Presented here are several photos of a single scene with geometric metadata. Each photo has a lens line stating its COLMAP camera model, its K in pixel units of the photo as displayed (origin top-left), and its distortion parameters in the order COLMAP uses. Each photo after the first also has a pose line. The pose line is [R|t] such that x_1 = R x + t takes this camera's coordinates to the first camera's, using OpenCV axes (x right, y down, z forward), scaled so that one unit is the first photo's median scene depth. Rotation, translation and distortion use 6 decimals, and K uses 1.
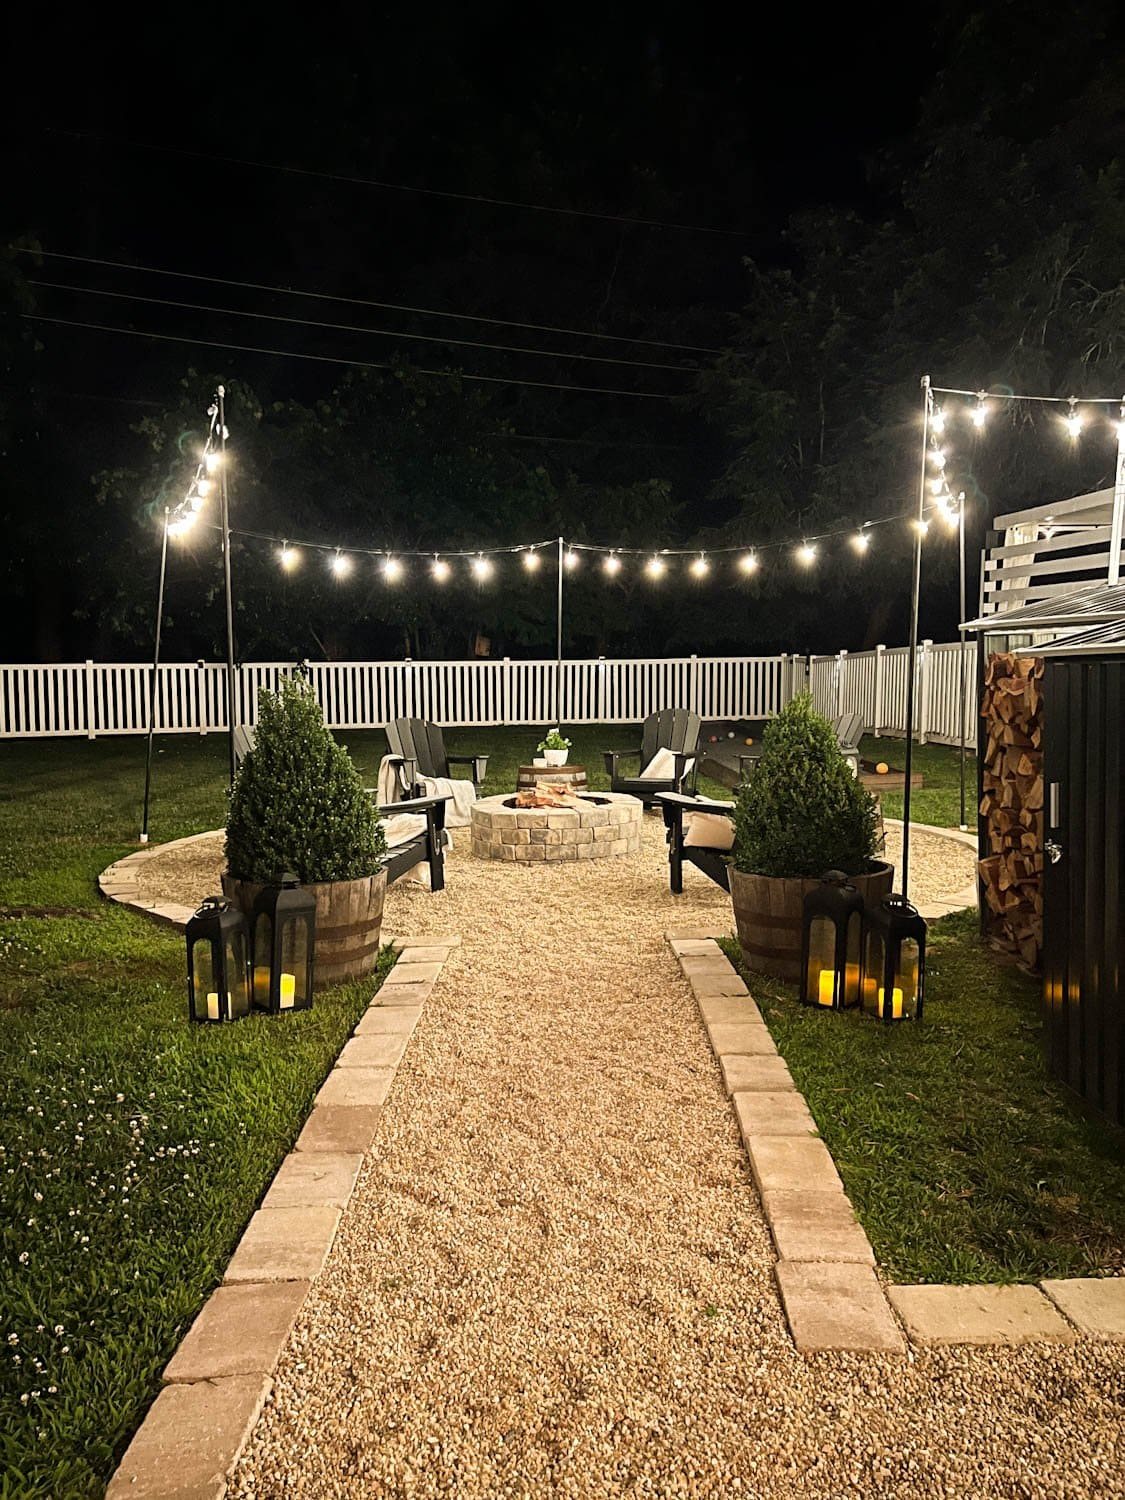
lens RADIAL K [[1158.0, 0, 584.9], [0, 1158.0, 752.4], [0, 0, 1]] dist [0.088525, -0.127946]
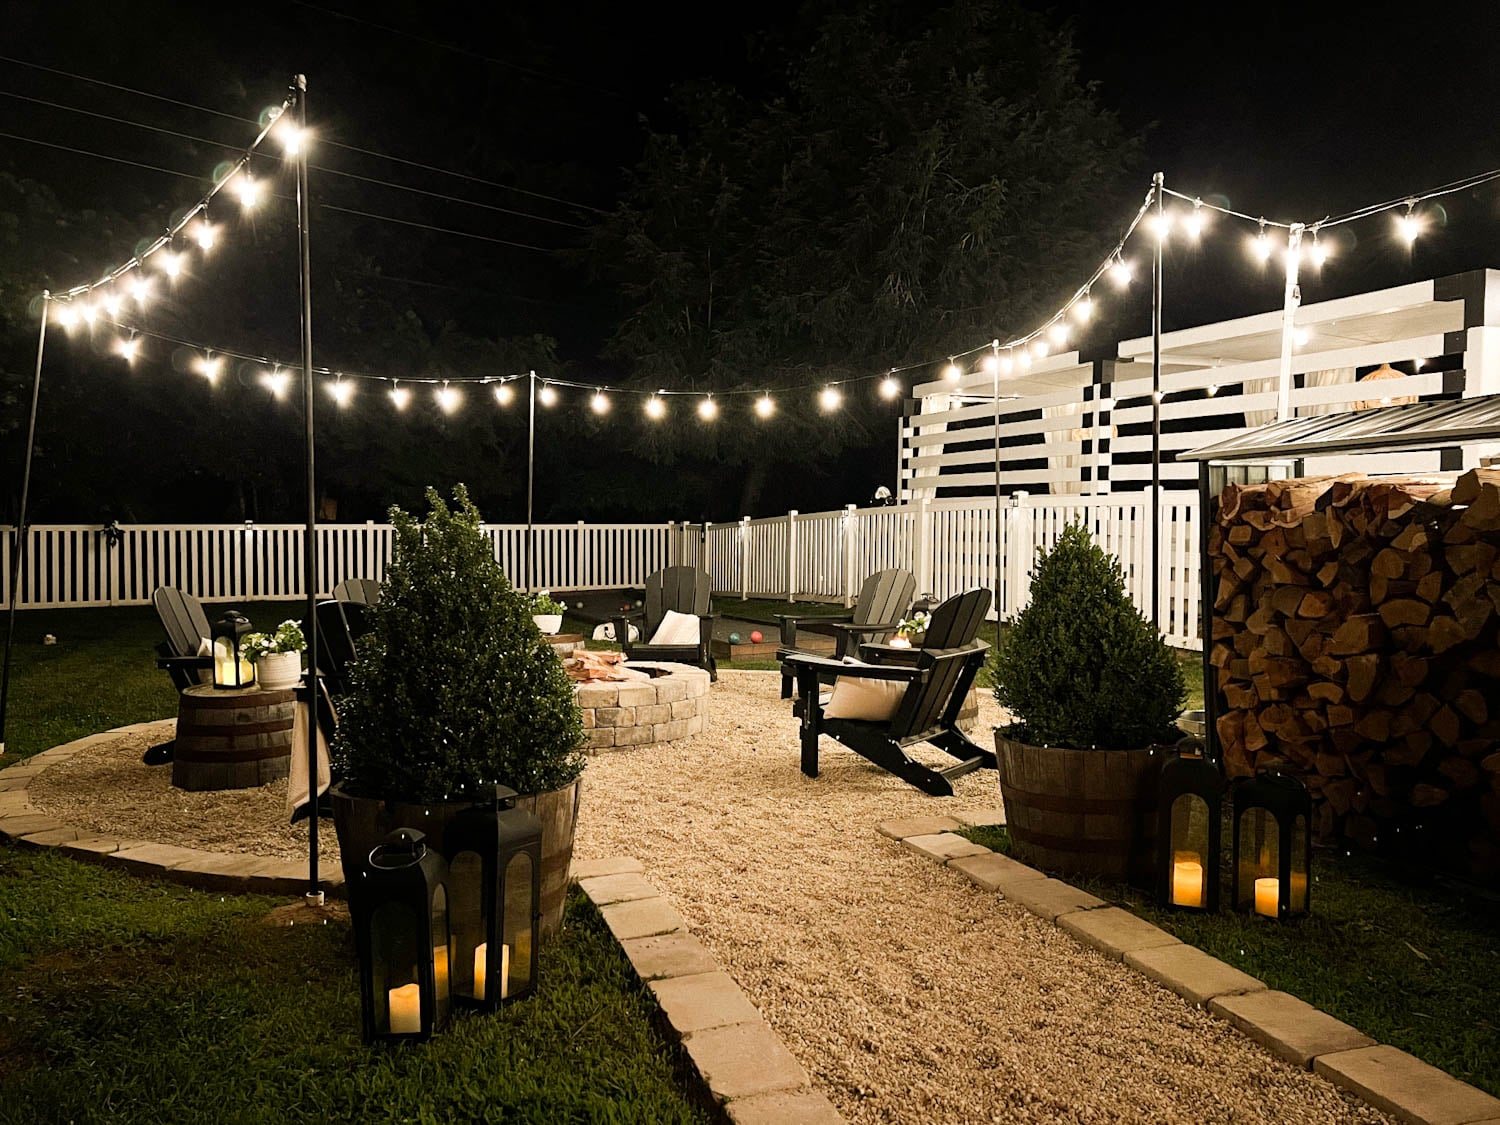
lens RADIAL K [[1149.3, 0, 784.7], [0, 1149.3, 560.7], [0, 0, 1]] dist [0.063249, -0.077532]
pose [[0.942904, -0.001953, 0.333059, -0.136786], [0.021484, 0.998257, -0.054970, 0.007650], [-0.332371, 0.058987, 0.941302, 0.142924]]
